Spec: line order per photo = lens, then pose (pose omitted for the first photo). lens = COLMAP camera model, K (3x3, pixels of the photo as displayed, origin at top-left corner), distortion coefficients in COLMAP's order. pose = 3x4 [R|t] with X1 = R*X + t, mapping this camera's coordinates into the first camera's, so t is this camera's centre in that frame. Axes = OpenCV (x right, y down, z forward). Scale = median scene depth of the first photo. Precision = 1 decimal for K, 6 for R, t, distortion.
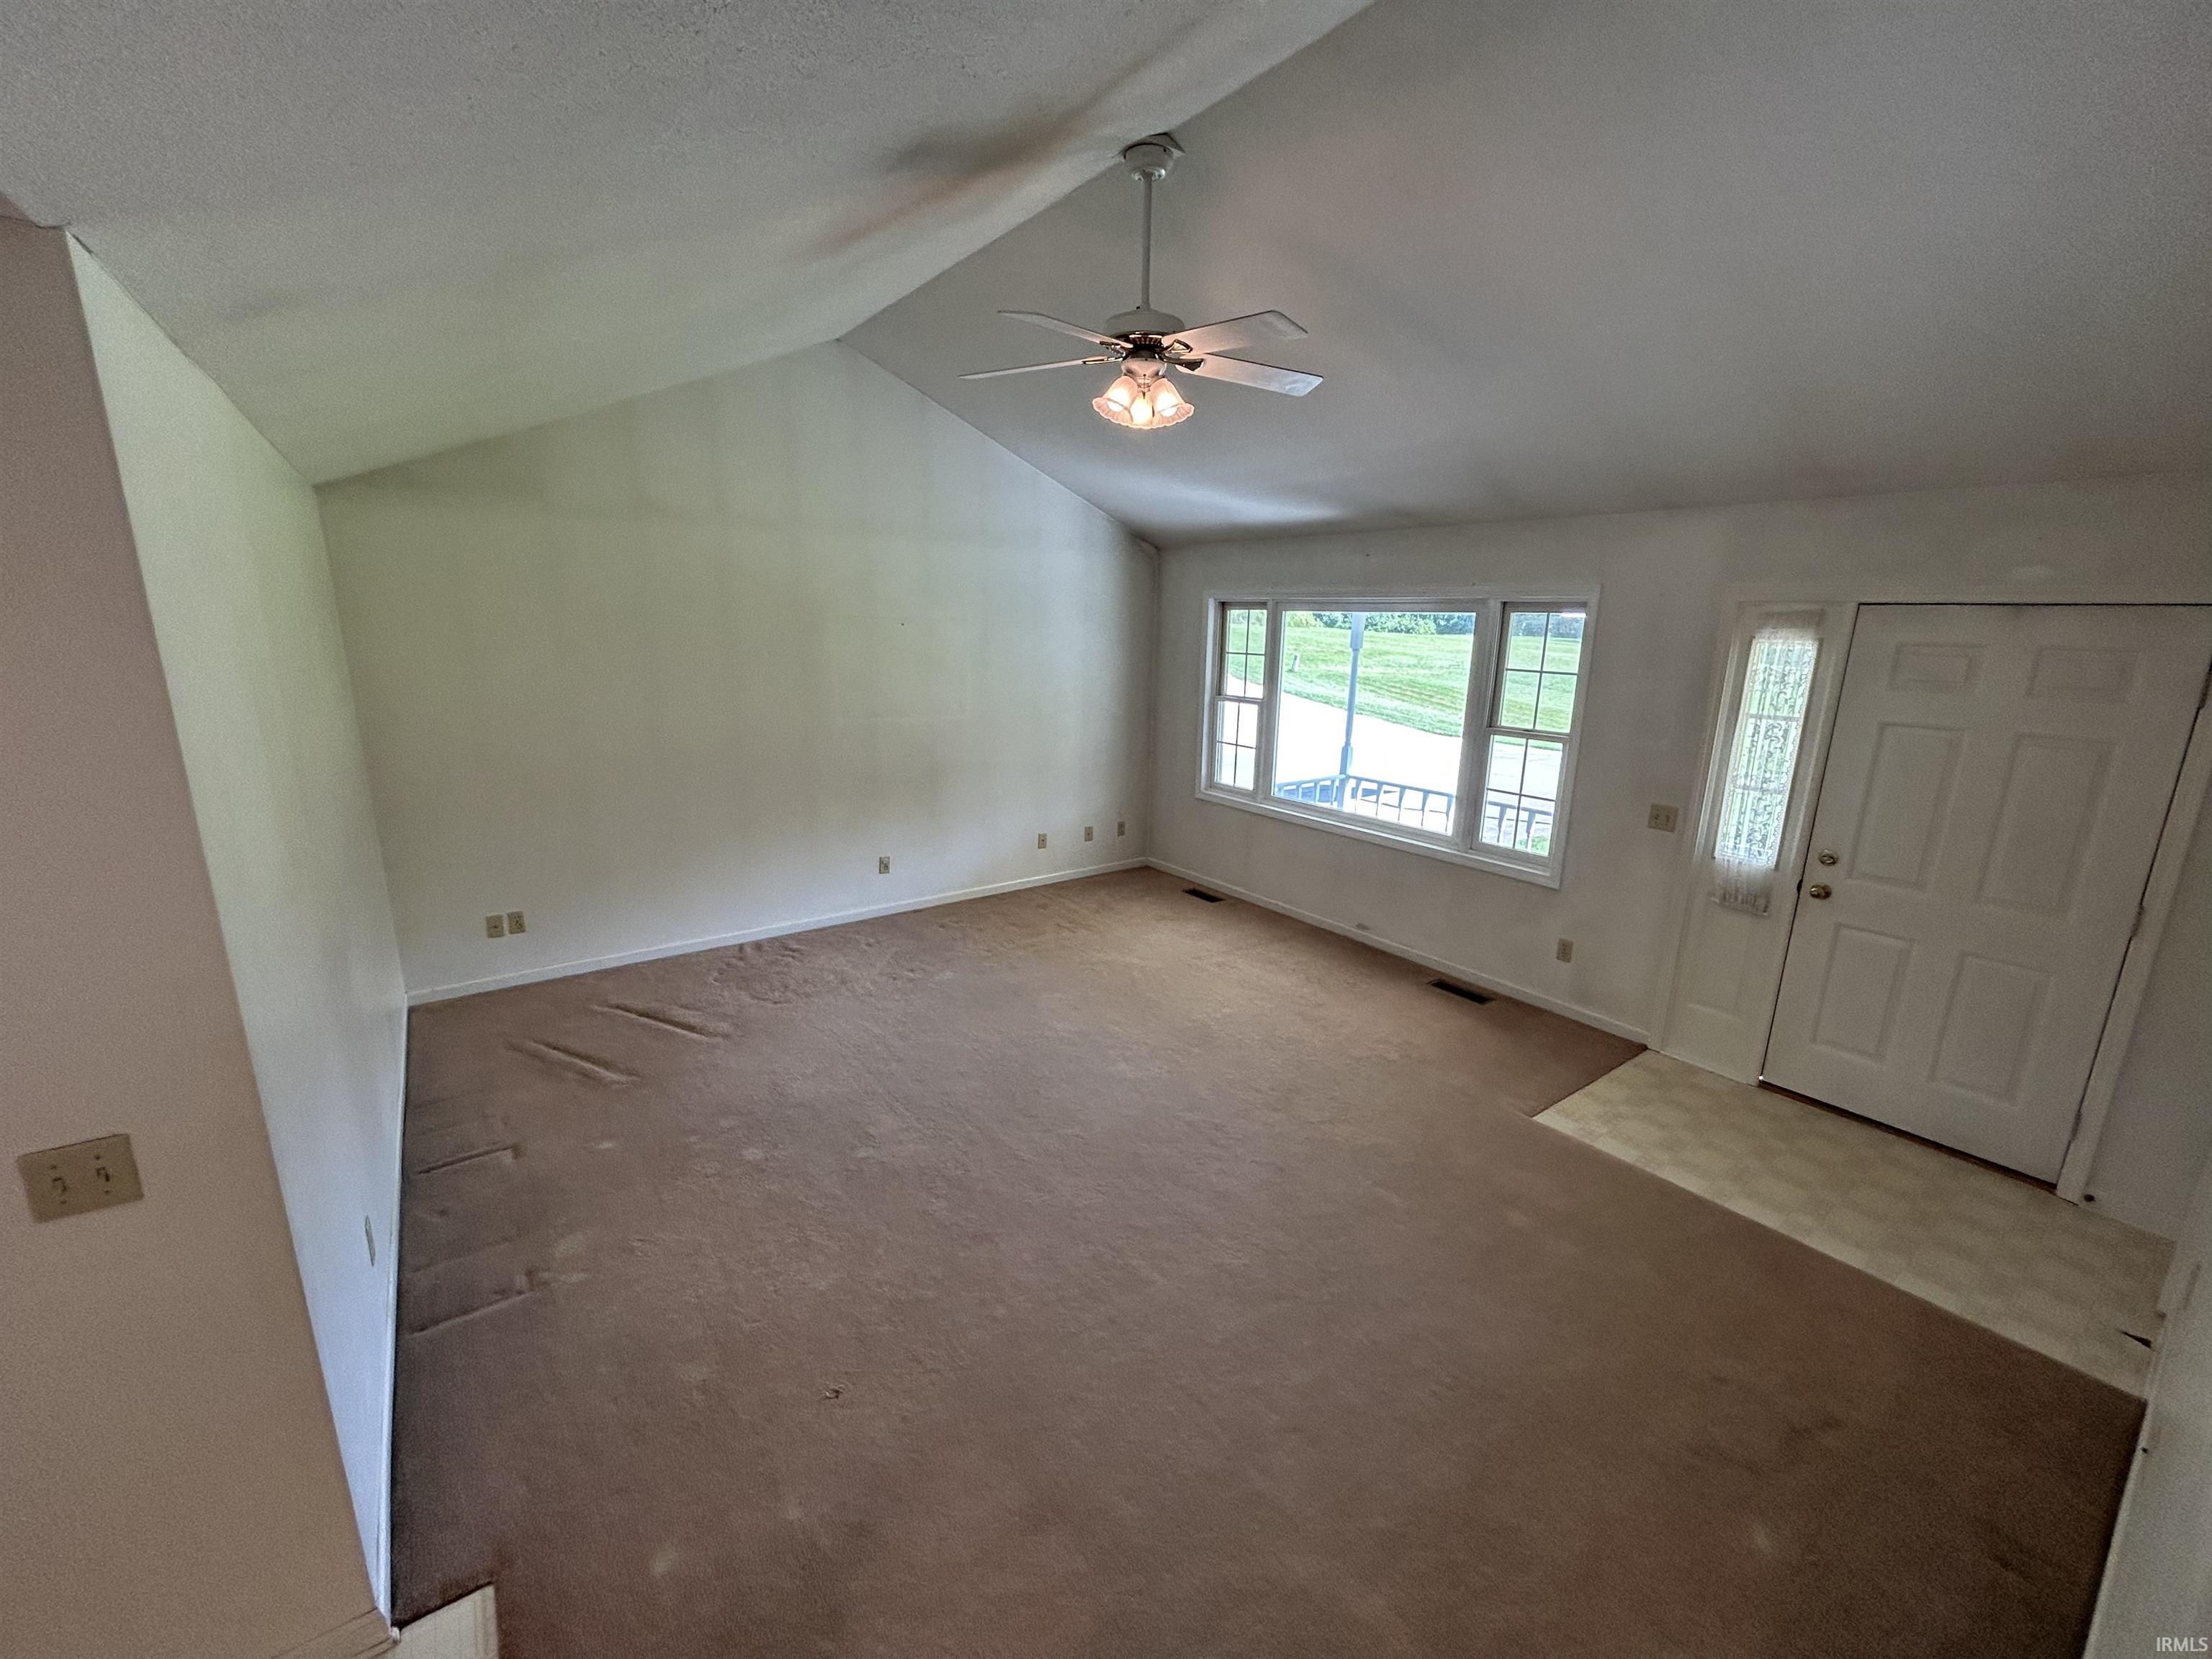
lens RADIAL K [[902.1, 0, 1108.4], [0, 902.1, 832.1], [0, 0, 1]] dist [0.000314, 0.000387]
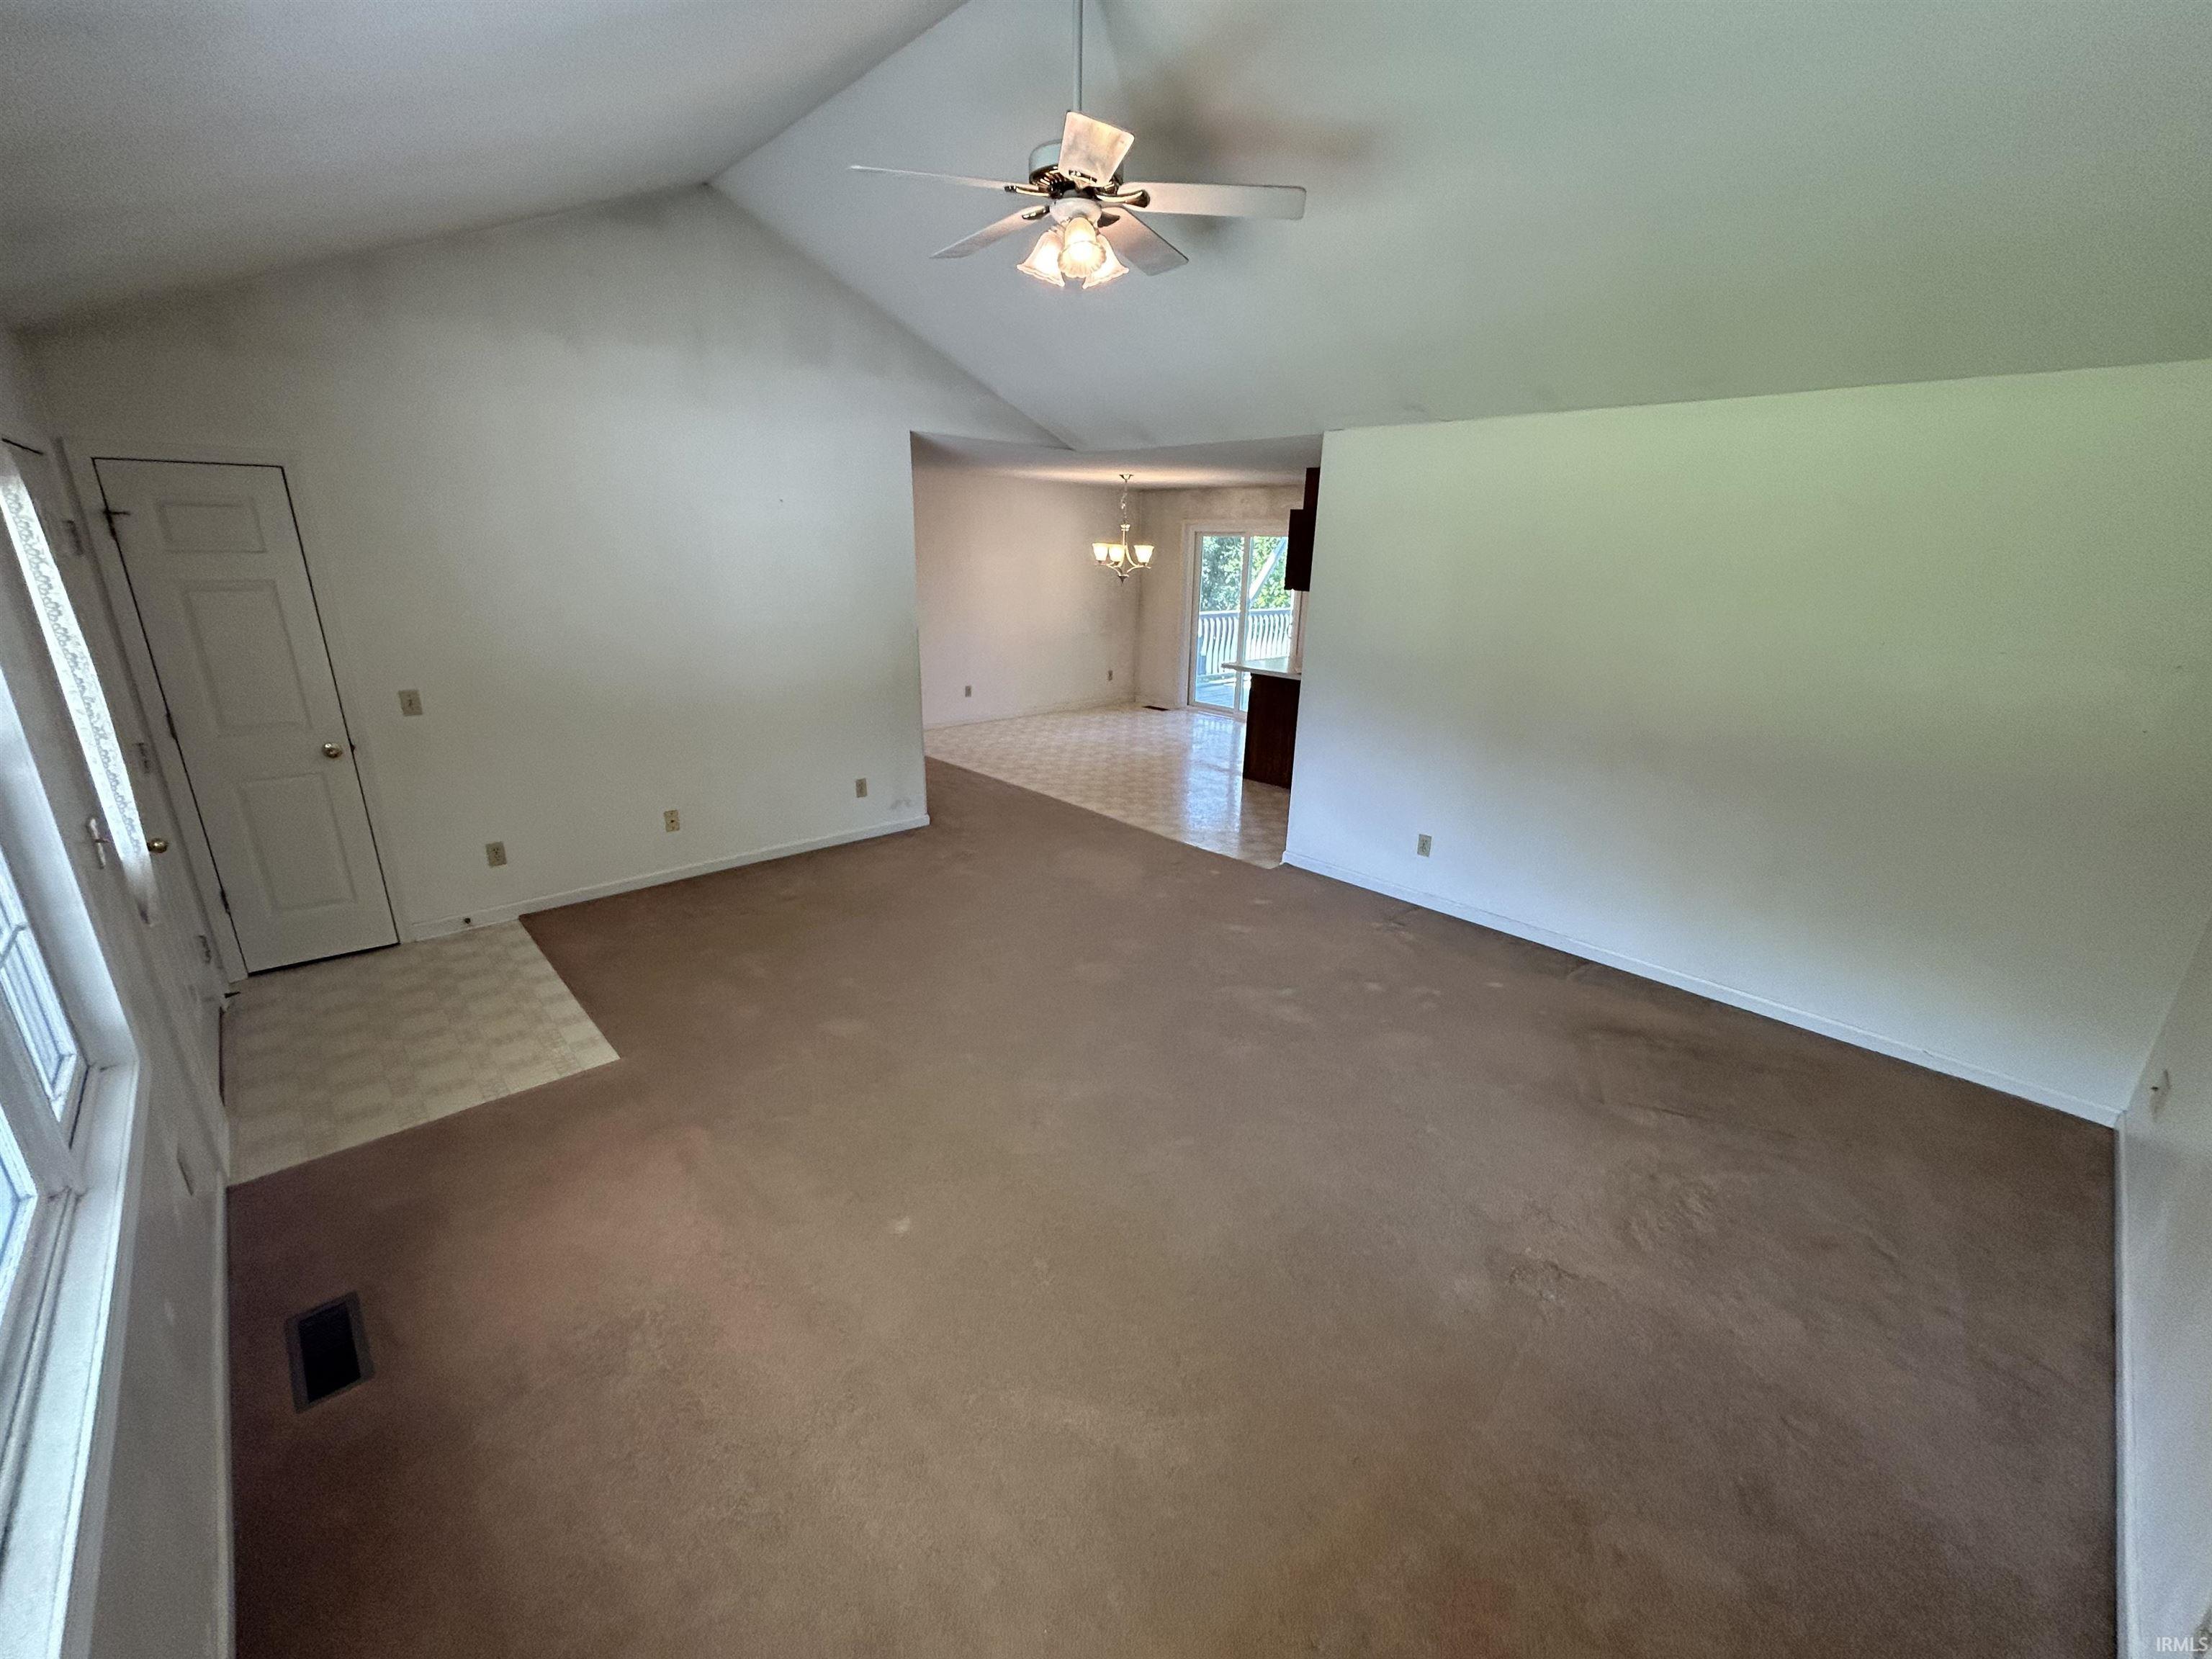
lens RADIAL K [[902.1, 0, 1108.4], [0, 902.1, 832.1], [0, 0, 1]] dist [0.000314, 0.000387]
pose [[-0.992971, -0.005557, -0.118231, 0.074900], [-0.066124, 0.854523, 0.515187, -0.307277], [0.098168, 0.519383, -0.848884, 1.387960]]
